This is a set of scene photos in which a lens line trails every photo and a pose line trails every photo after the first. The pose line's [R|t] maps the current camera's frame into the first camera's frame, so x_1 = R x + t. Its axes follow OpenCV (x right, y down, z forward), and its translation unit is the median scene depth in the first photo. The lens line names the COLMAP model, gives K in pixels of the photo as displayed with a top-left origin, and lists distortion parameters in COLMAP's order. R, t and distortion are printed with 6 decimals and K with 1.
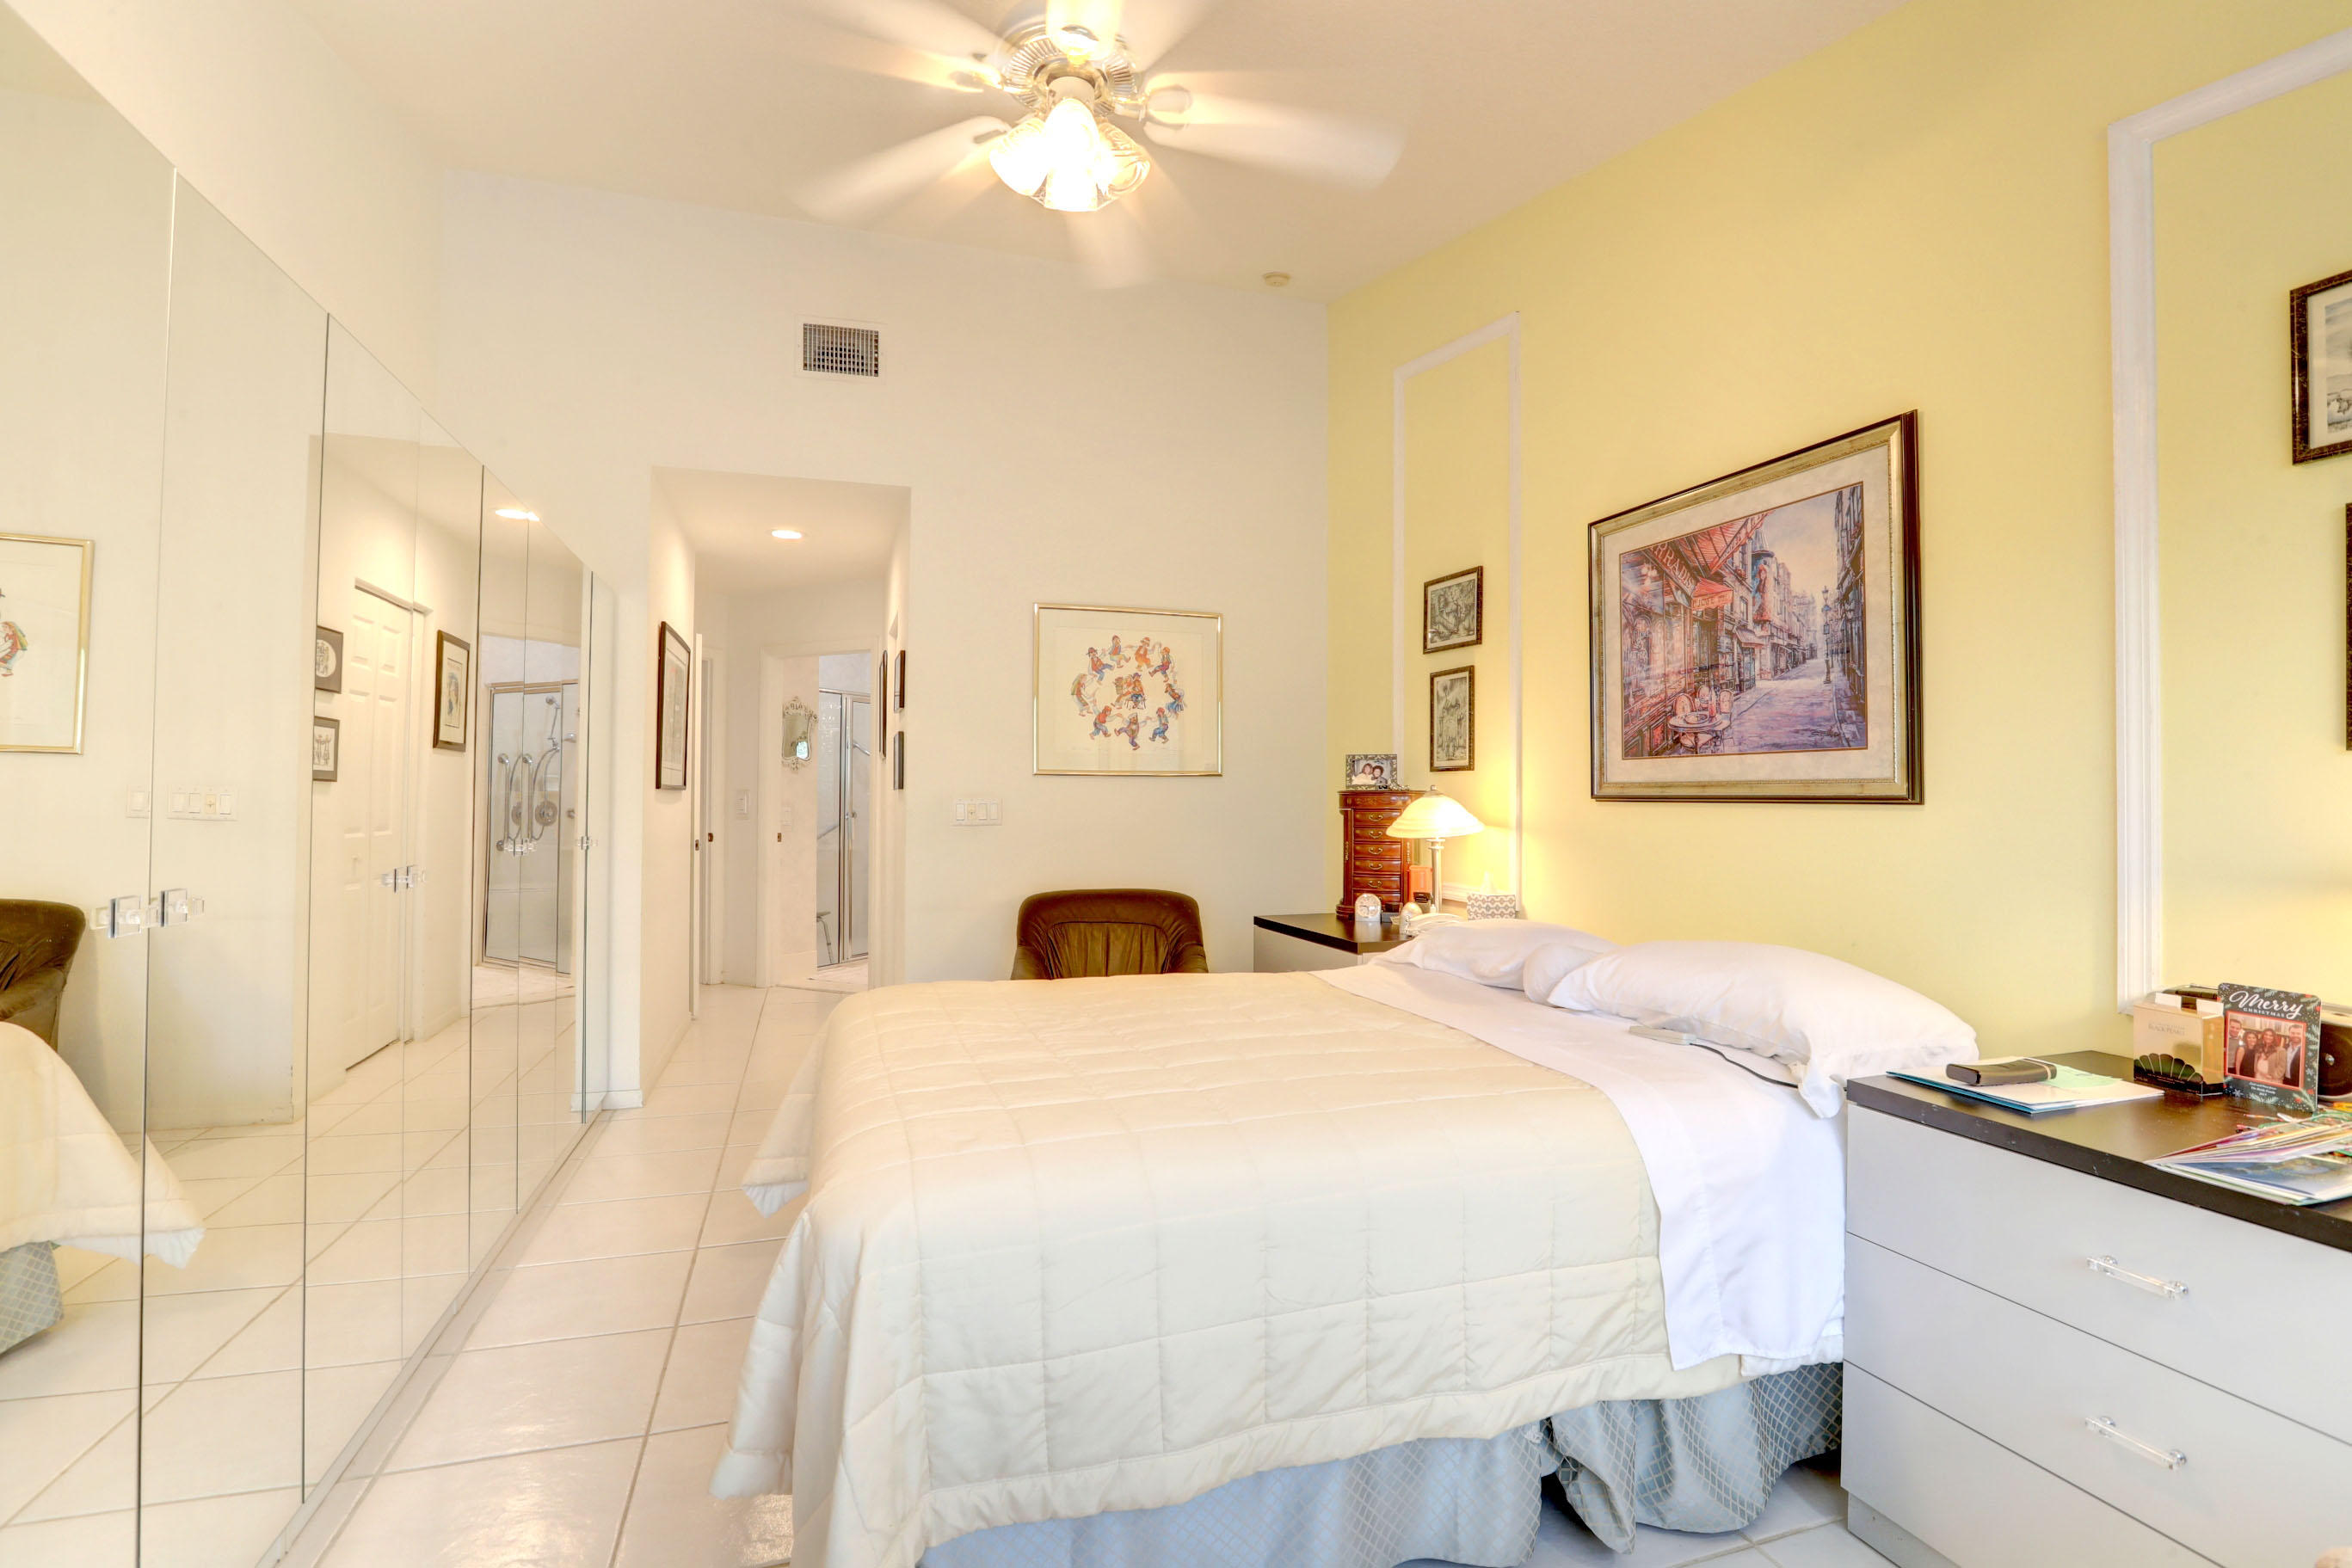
lens RADIAL K [[1079.2, 0, 1172.2], [0, 1079.2, 782.5], [0, 0, 1]] dist [-0.052530, 0.017242]
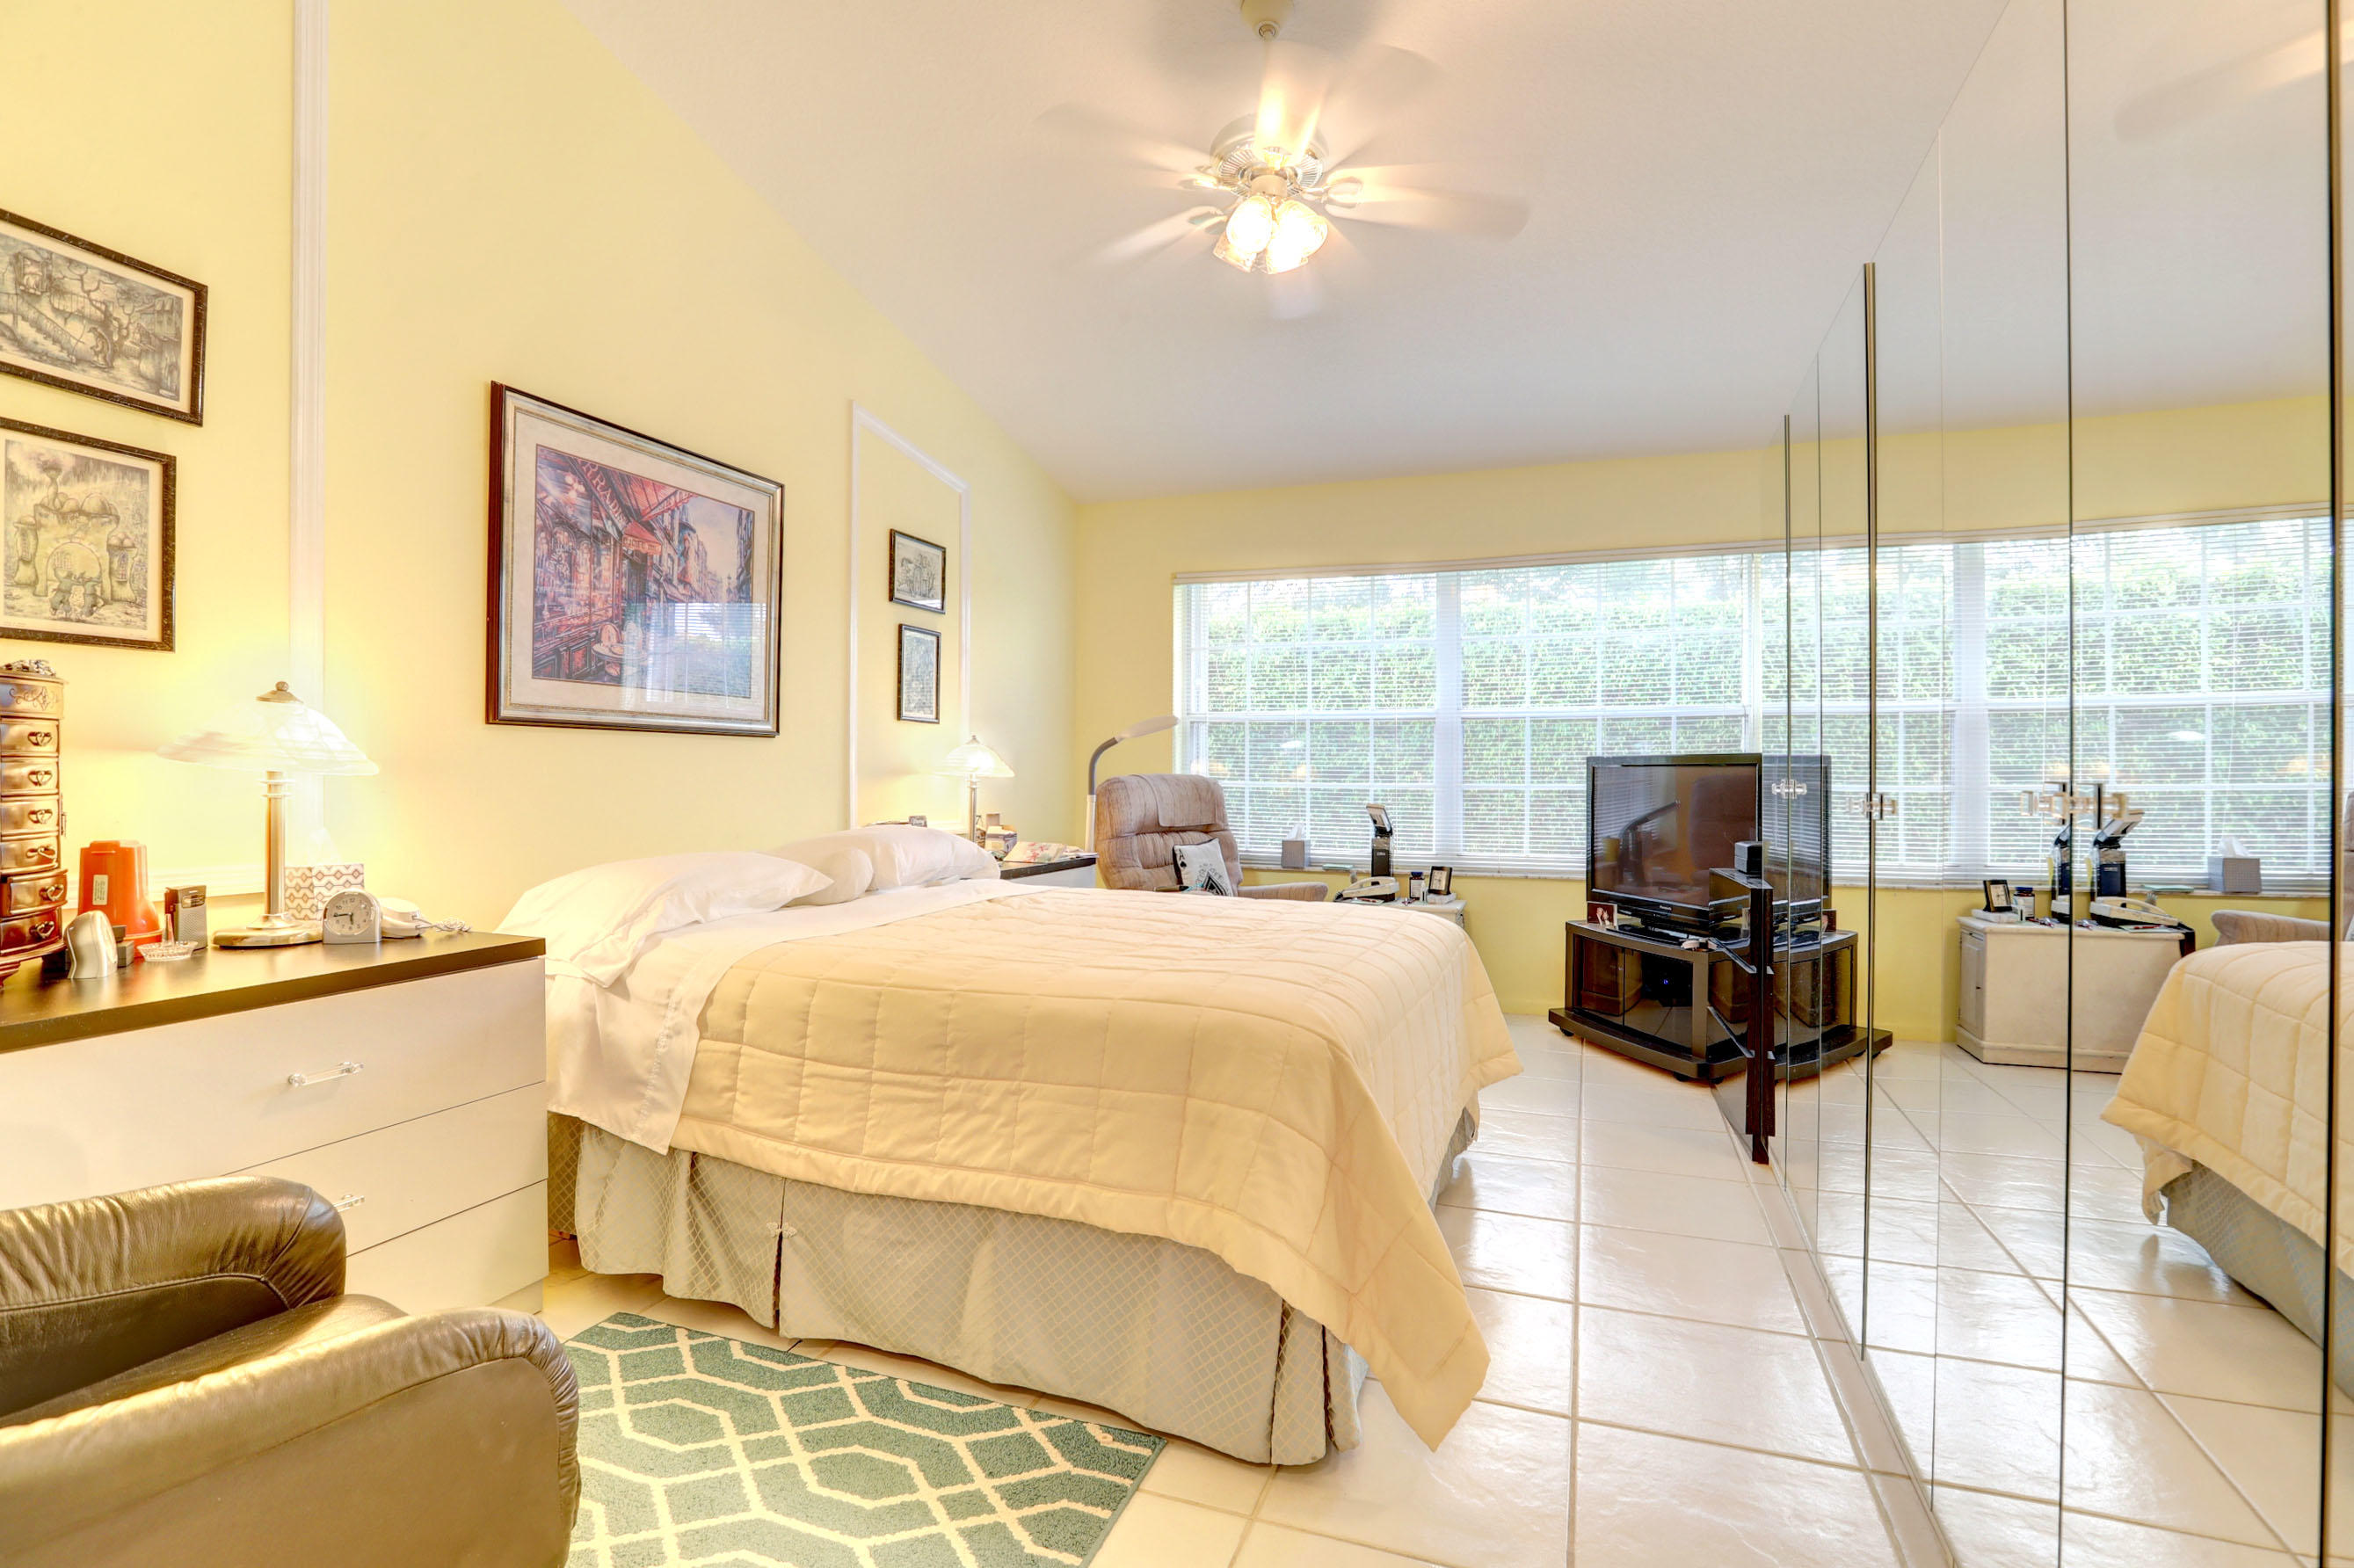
lens RADIAL K [[1080.2, 0, 1173.2], [0, 1080.2, 782.5], [0, 0, 1]] dist [-0.052530, 0.017242]
pose [[-0.777948, -0.005621, 0.628303, -0.559877], [-0.008681, 0.999961, -0.001803, 0.063779], [-0.628268, -0.006858, -0.777967, 1.409096]]
